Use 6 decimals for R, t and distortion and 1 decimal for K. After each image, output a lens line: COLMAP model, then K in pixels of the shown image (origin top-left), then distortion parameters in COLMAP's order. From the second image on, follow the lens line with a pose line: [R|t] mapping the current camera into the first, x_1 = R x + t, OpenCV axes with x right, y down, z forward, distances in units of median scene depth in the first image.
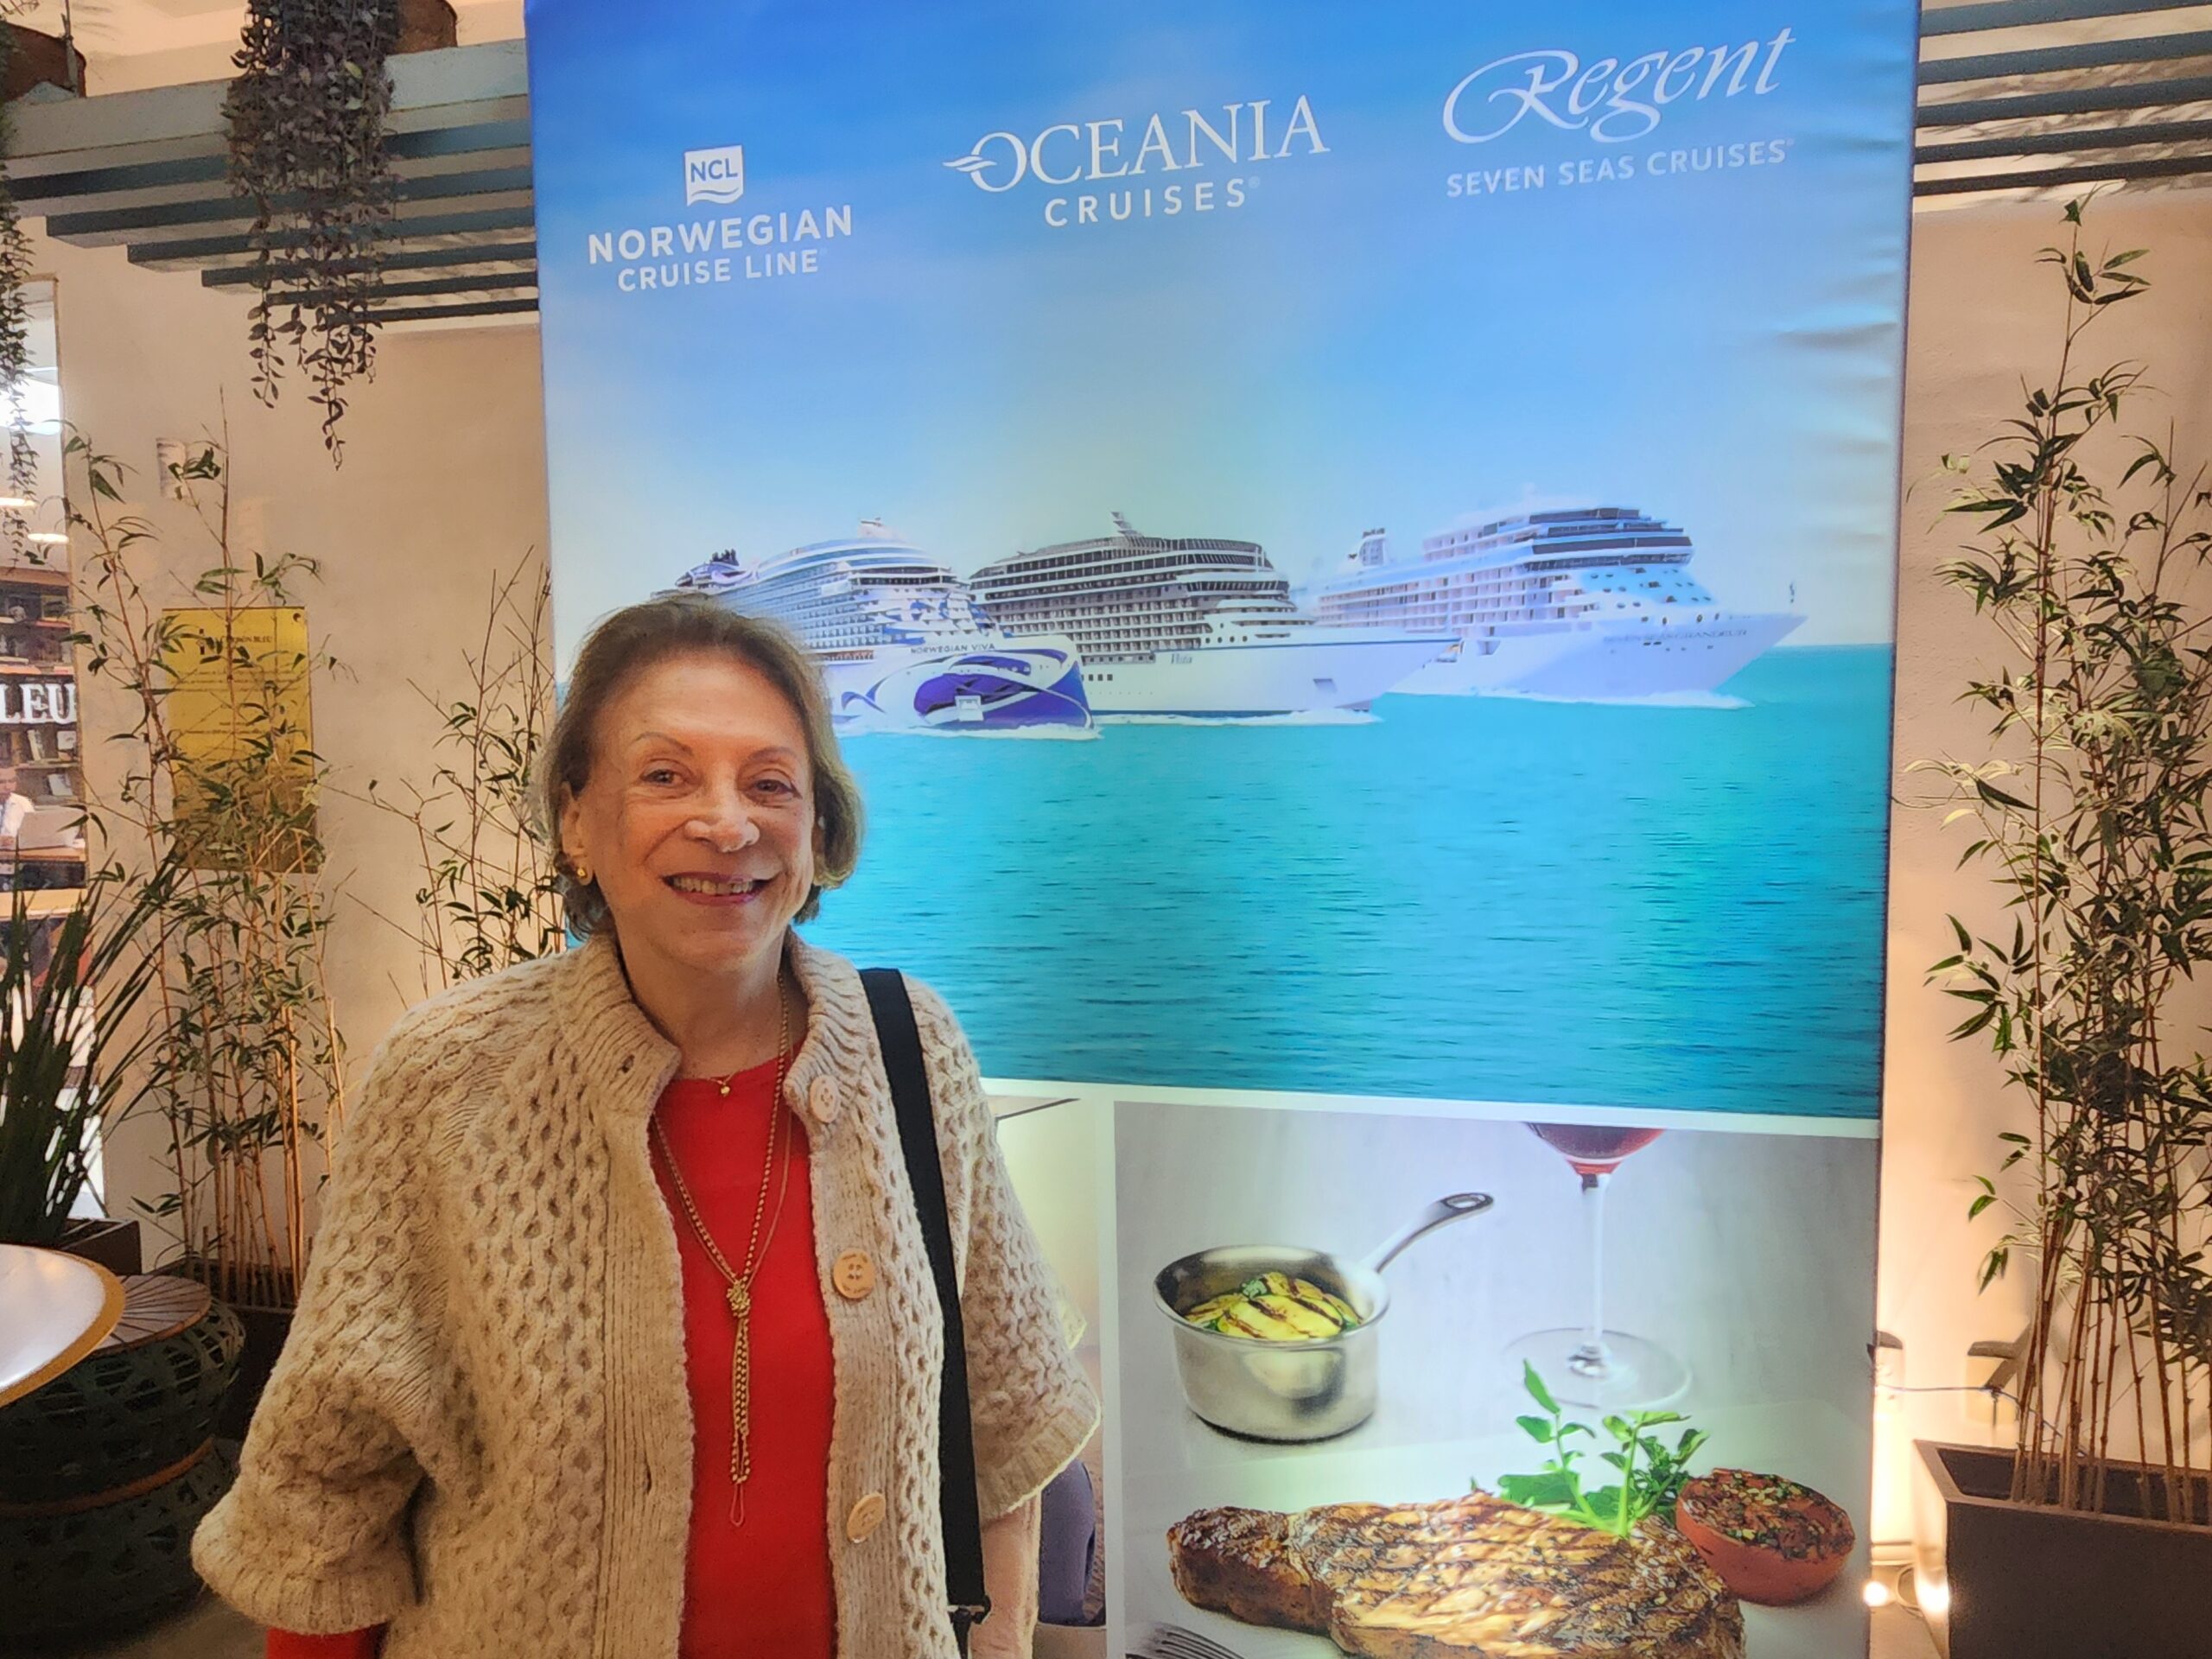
lens RADIAL K [[1524.0, 0, 1076.1], [0, 1524.0, 843.9], [0, 0, 1]] dist [0.005016, -0.002295]
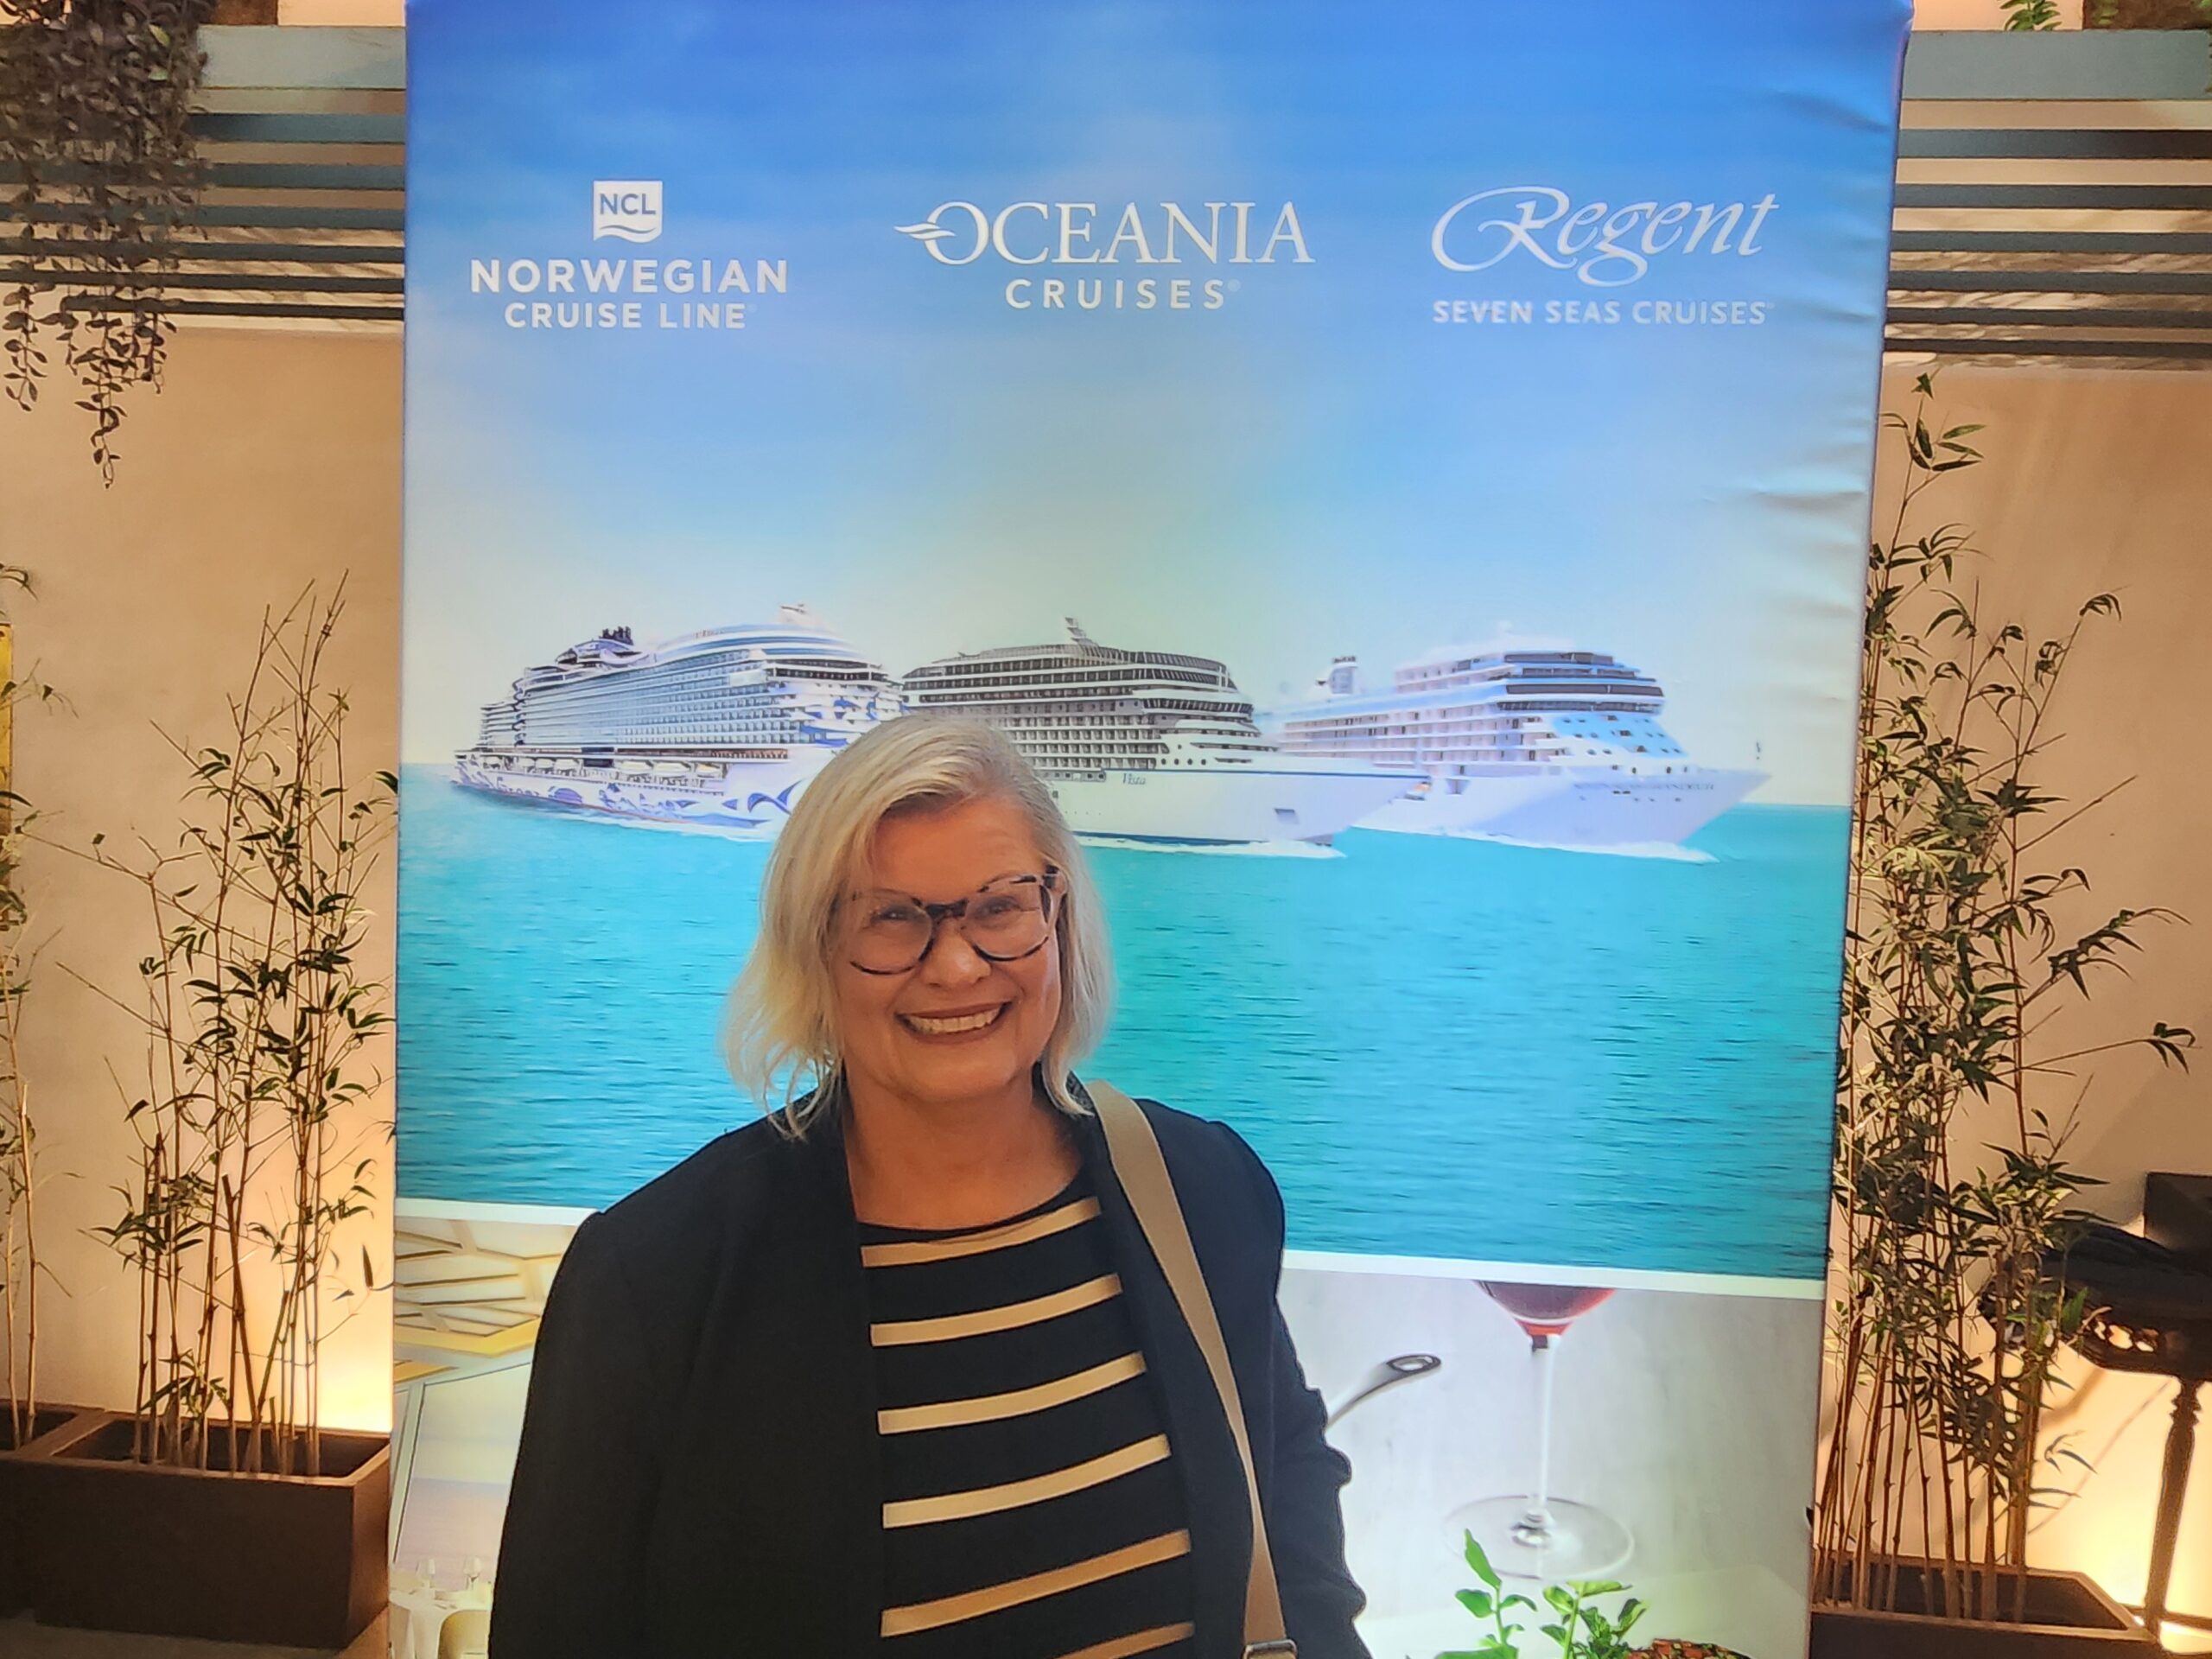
lens RADIAL K [[1527.4, 0, 1087.0], [0, 1527.4, 847.3], [0, 0, 1]] dist [0.006041, -0.001819]
pose [[0.983452, 0.039584, 0.176792, -0.120294], [-0.033963, 0.998820, -0.034707, -0.045211], [-0.177957, 0.028129, 0.983636, 0.084348]]
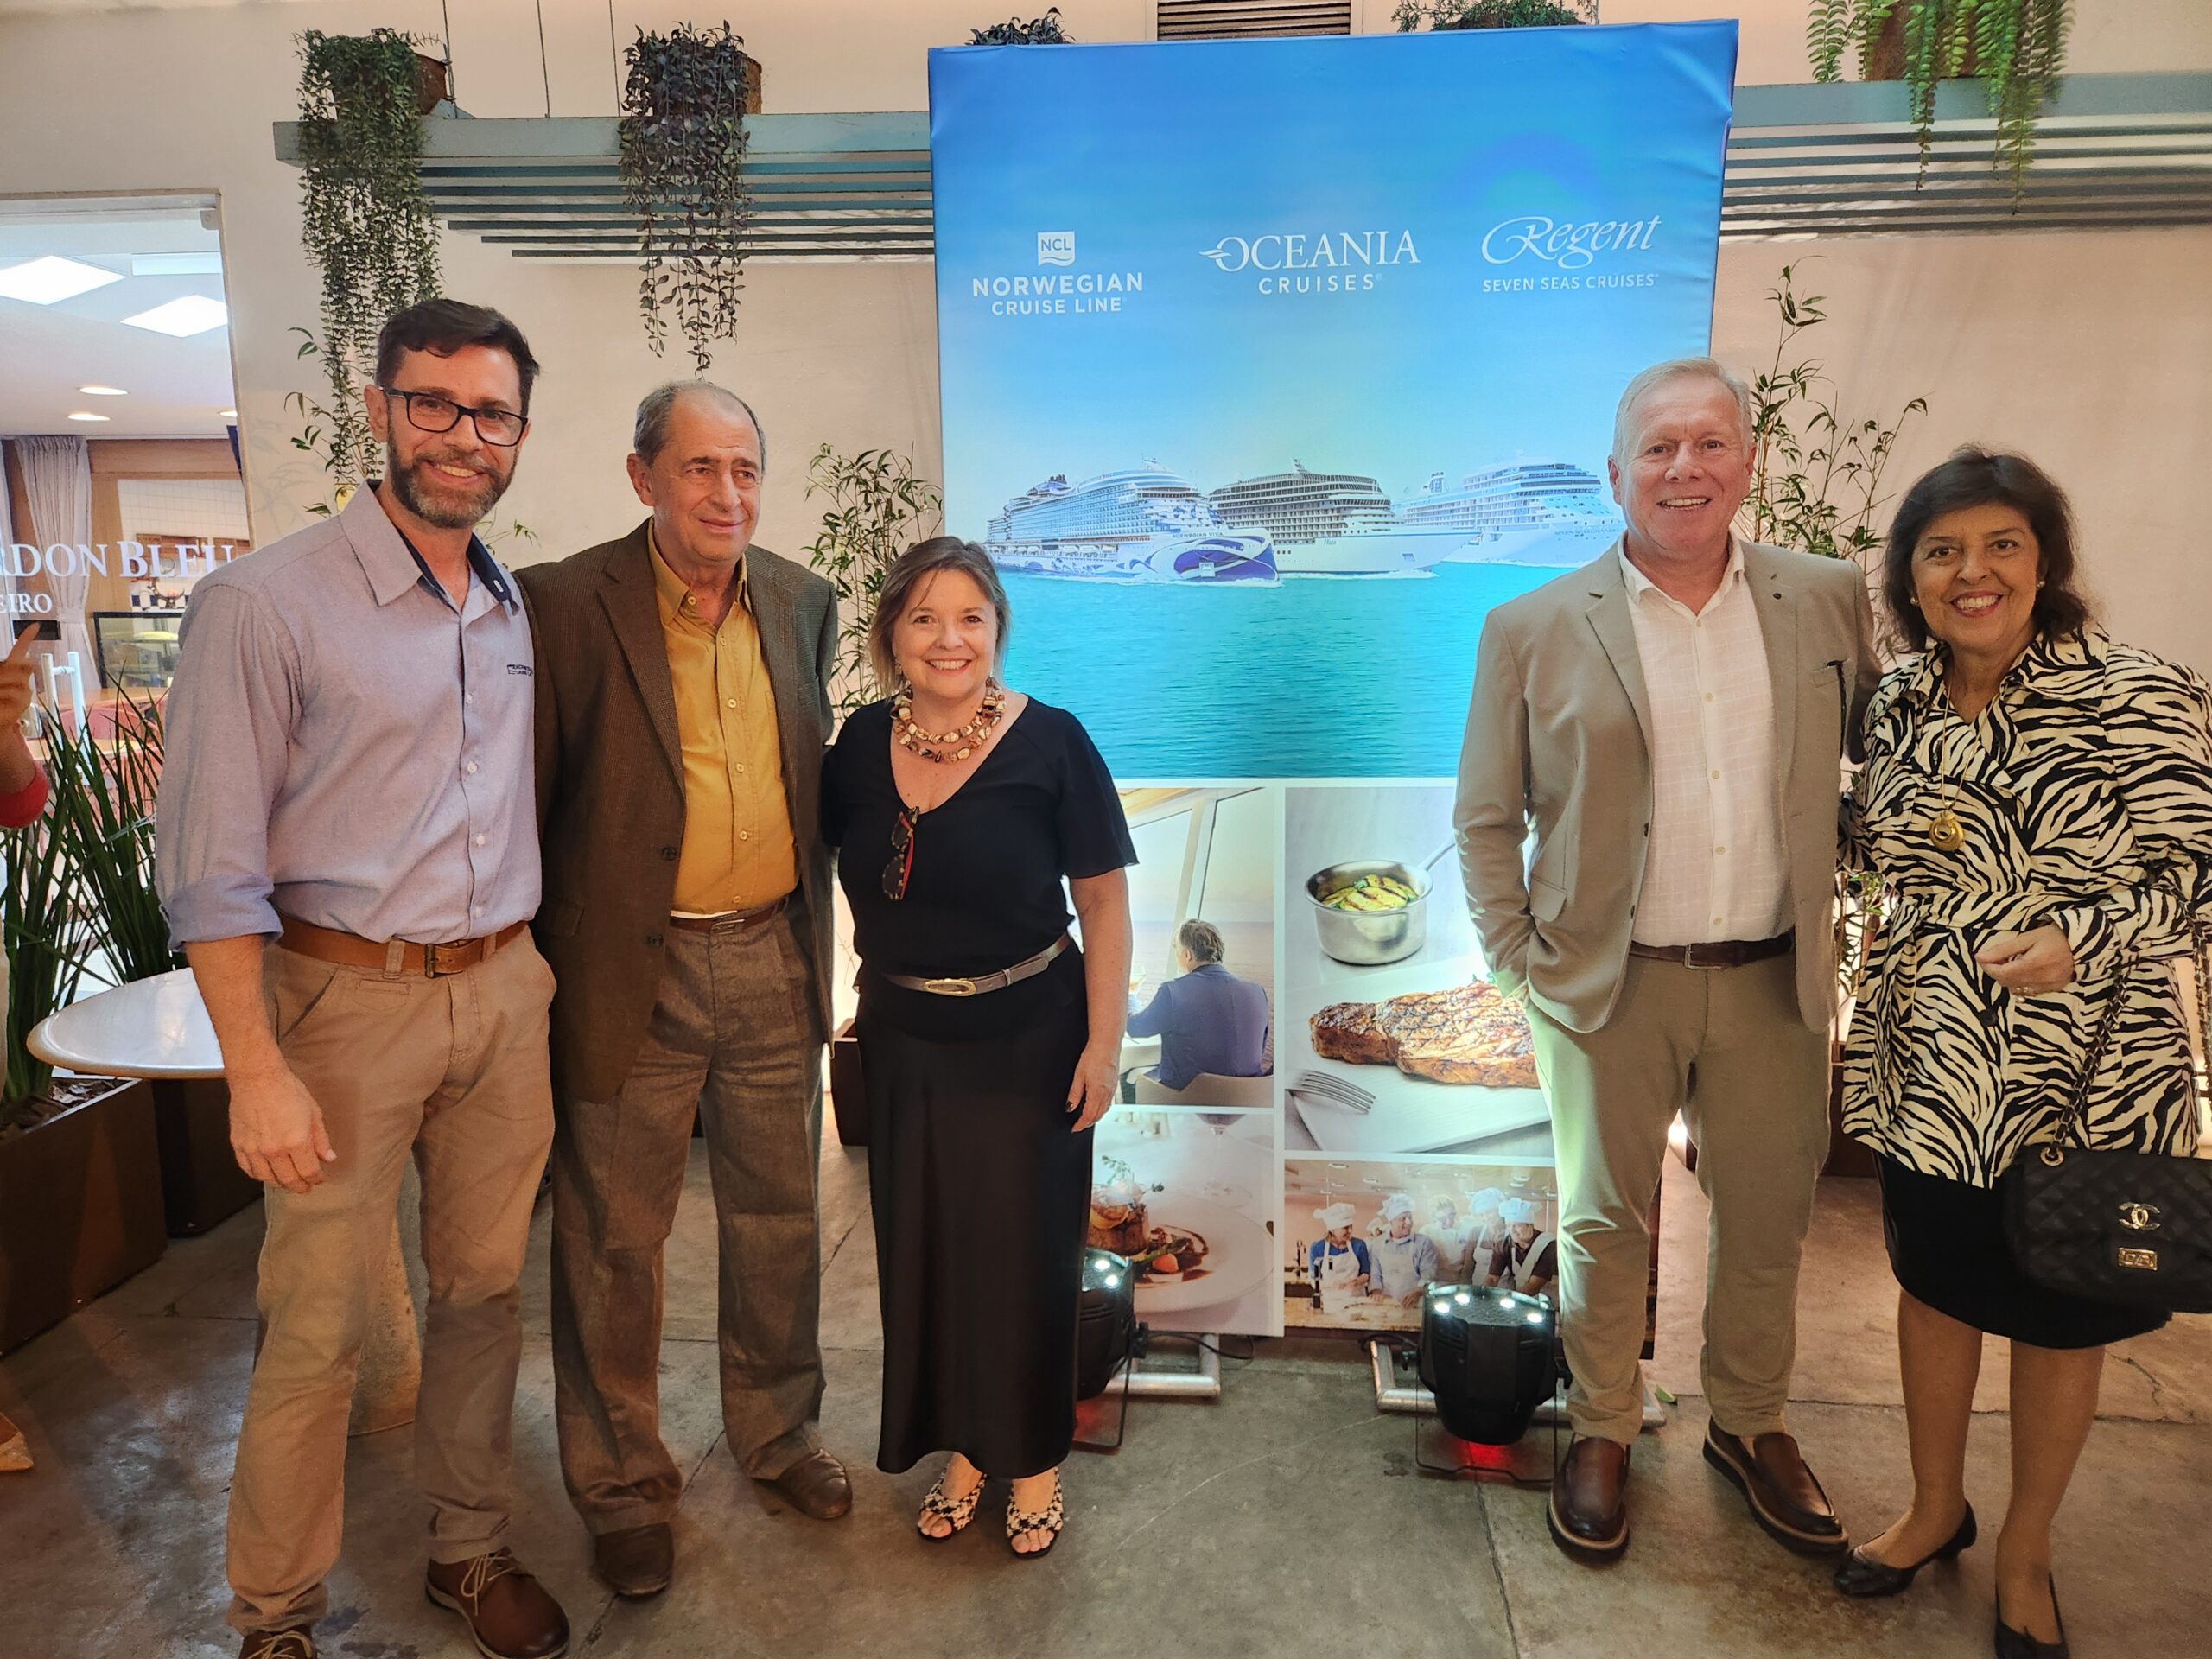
lens RADIAL K [[1489.6, 0, 1102.4], [0, 1489.6, 859.1], [0, 0, 1]] dist [0.075380, -0.067690]
pose [[0.985593, -0.026392, 0.167064, -0.501020], [0.010157, 0.995204, 0.097296, 0.079001], [-0.168831, -0.094197, 0.981134, -0.742697]]
